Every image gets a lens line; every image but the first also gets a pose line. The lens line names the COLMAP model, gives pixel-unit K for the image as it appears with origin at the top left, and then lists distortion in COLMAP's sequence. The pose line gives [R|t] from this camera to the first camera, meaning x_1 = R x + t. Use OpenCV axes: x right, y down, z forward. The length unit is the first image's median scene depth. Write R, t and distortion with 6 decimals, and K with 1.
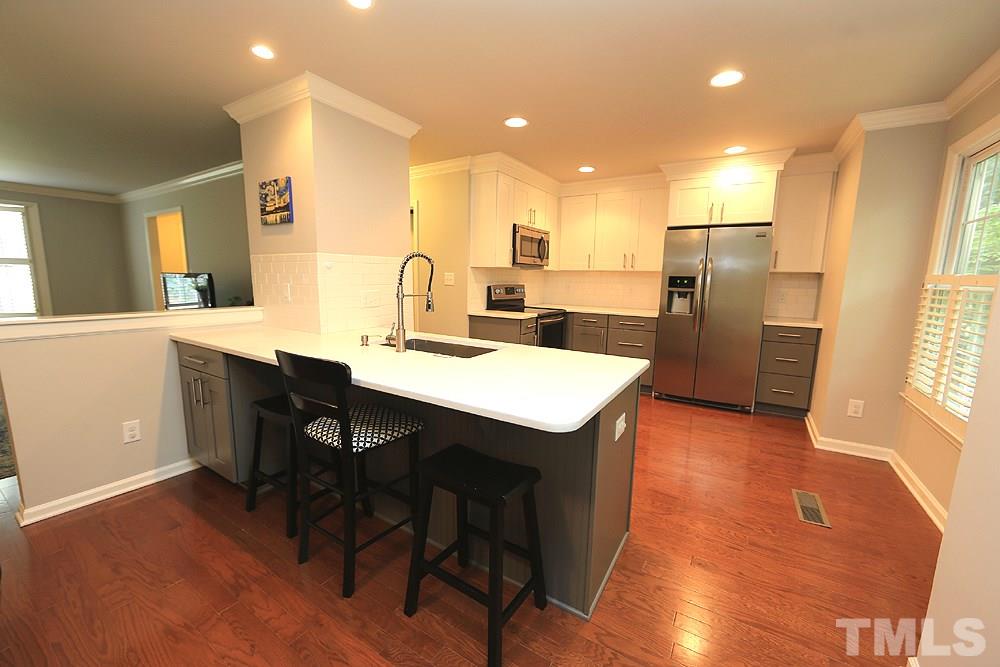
lens RADIAL K [[395.8, 0, 499.0], [0, 395.8, 335.5], [0, 0, 1]] dist [-0.010363, -0.000211]
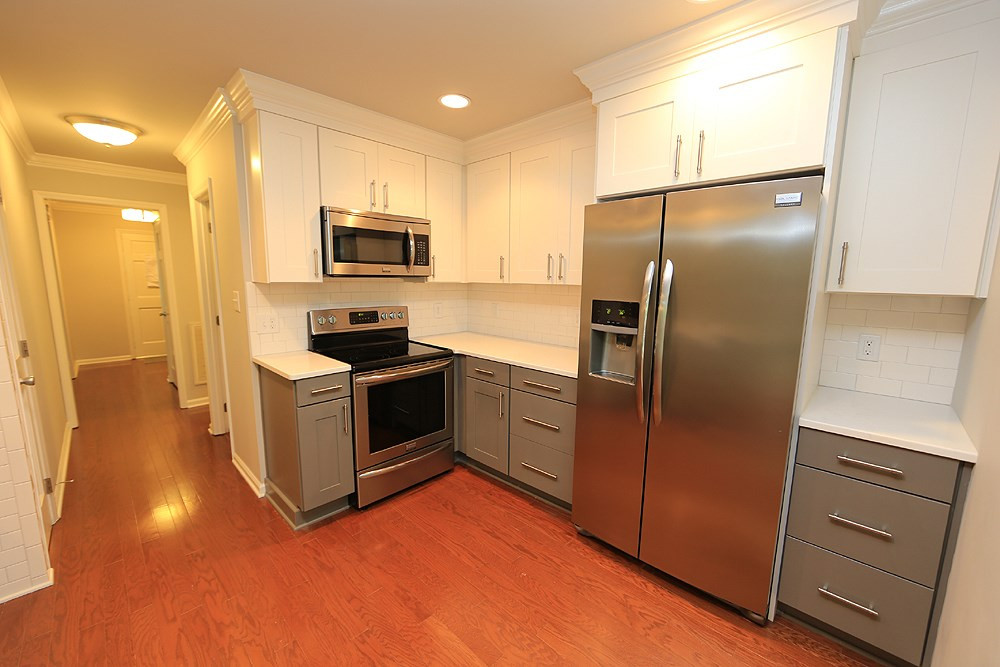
lens RADIAL K [[395.8, 0, 498.7], [0, 395.8, 334.9], [0, 0, 1]] dist [-0.010363, -0.000211]
pose [[0.977655, 0.024183, -0.208819, 0.407584], [-0.025222, 0.999679, -0.002317, -0.099939], [0.208696, 0.007532, 0.977952, 0.488582]]
